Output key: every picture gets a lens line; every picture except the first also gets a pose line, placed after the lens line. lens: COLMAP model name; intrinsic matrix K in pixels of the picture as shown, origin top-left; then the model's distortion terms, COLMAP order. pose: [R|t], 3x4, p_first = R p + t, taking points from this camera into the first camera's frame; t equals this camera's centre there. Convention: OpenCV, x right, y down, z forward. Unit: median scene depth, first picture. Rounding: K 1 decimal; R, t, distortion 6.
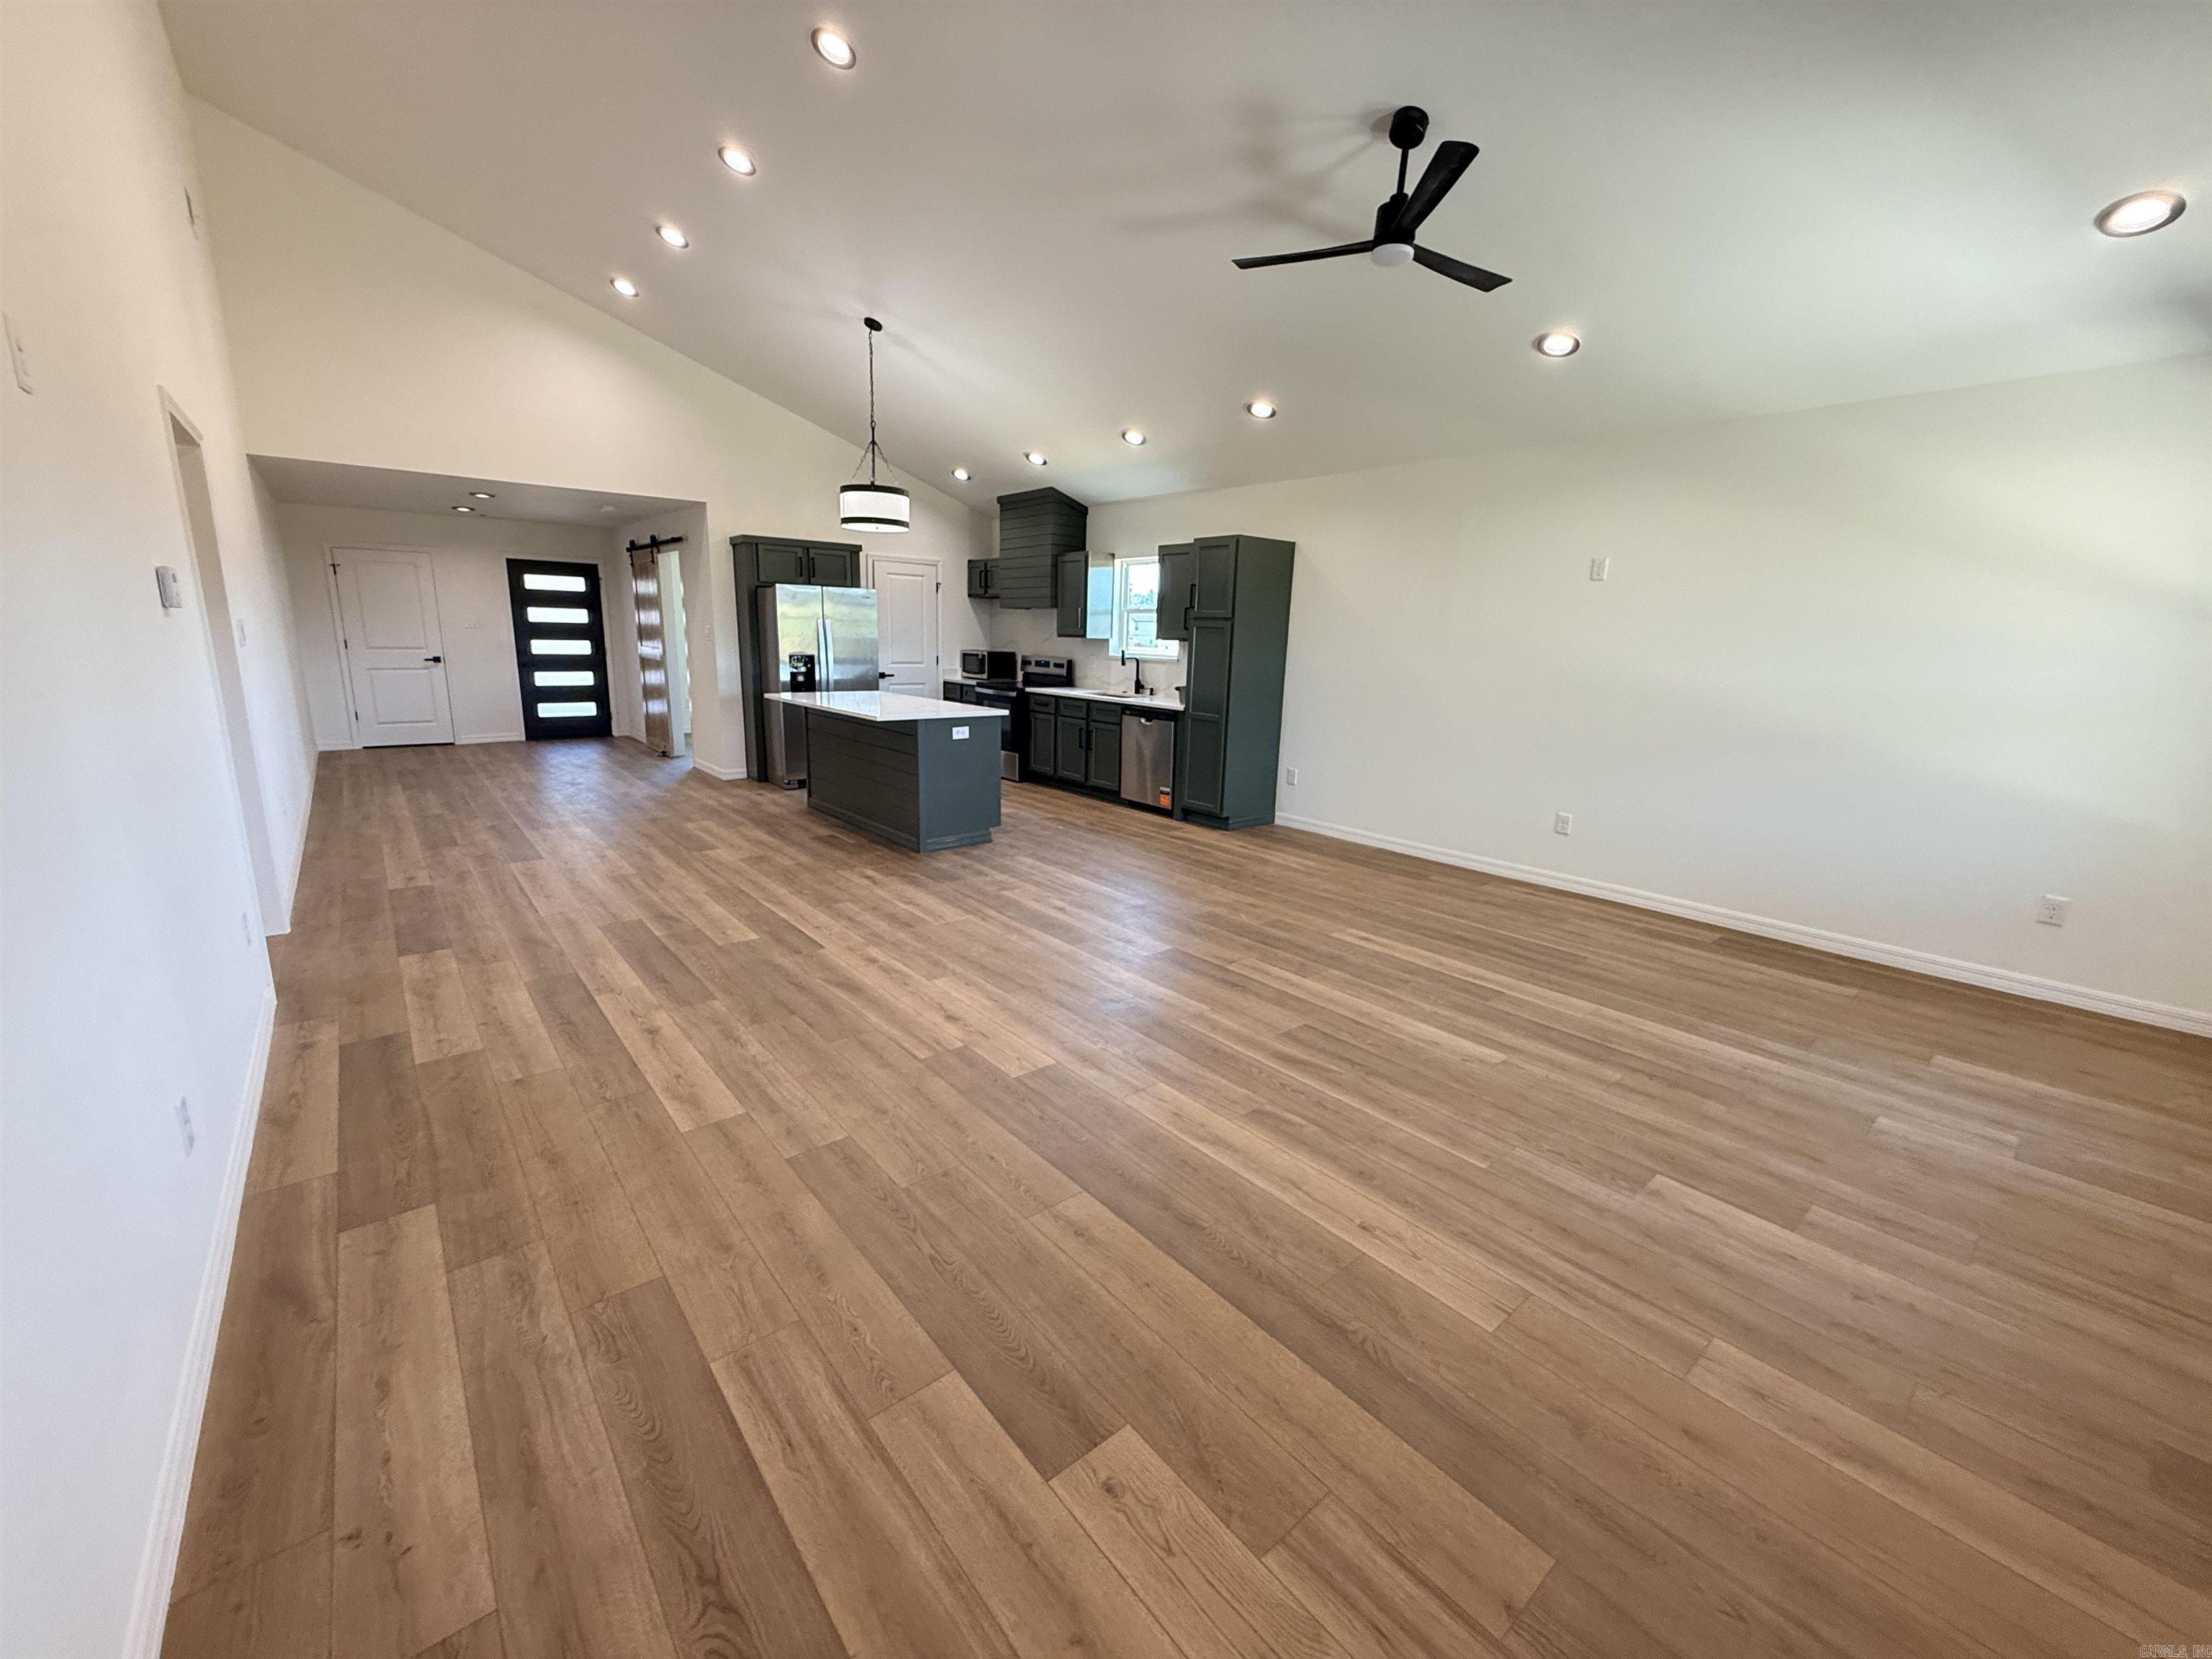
lens RADIAL K [[882.7, 0, 1096.3], [0, 882.7, 825.4], [0, 0, 1]] dist [0.000685, -0.000058]
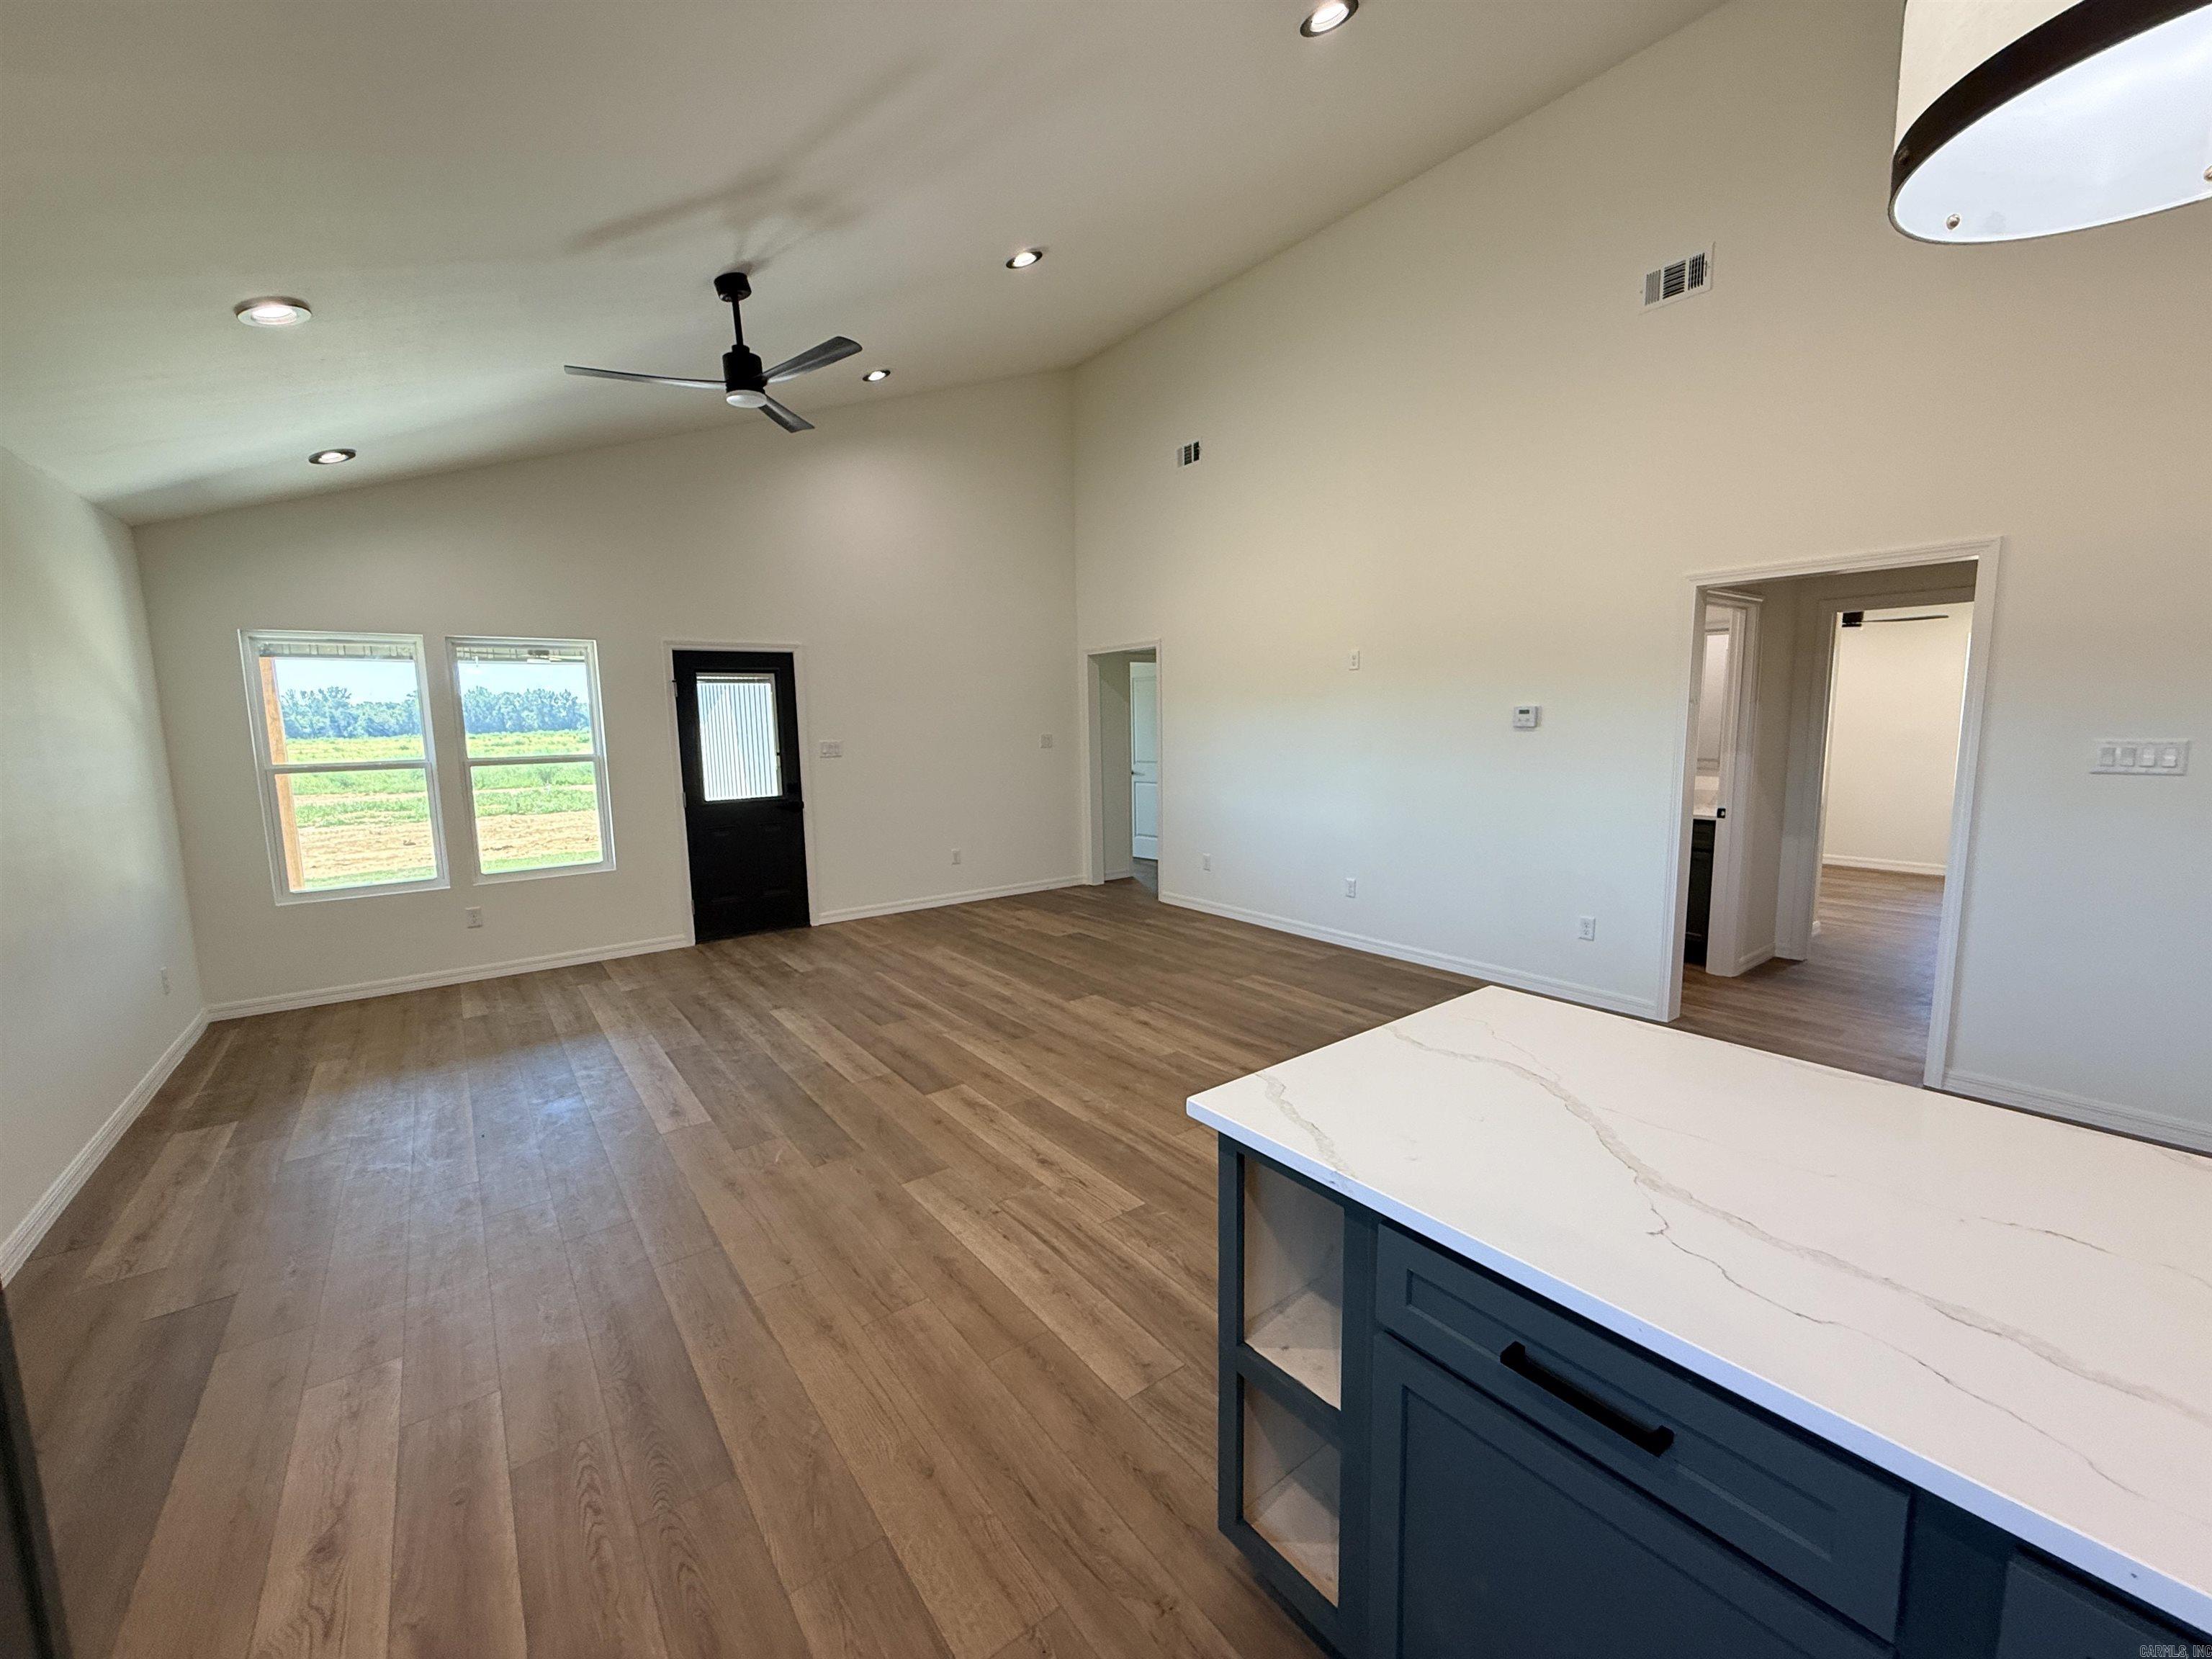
lens RADIAL K [[882.7, 0, 1096.3], [0, 882.7, 825.4], [0, 0, 1]] dist [0.000685, -0.000058]
pose [[-0.998705, -0.013966, 0.048922, -0.156012], [0.003405, 0.941082, 0.338162, -0.527812], [-0.050762, 0.337891, -0.939815, 2.214711]]
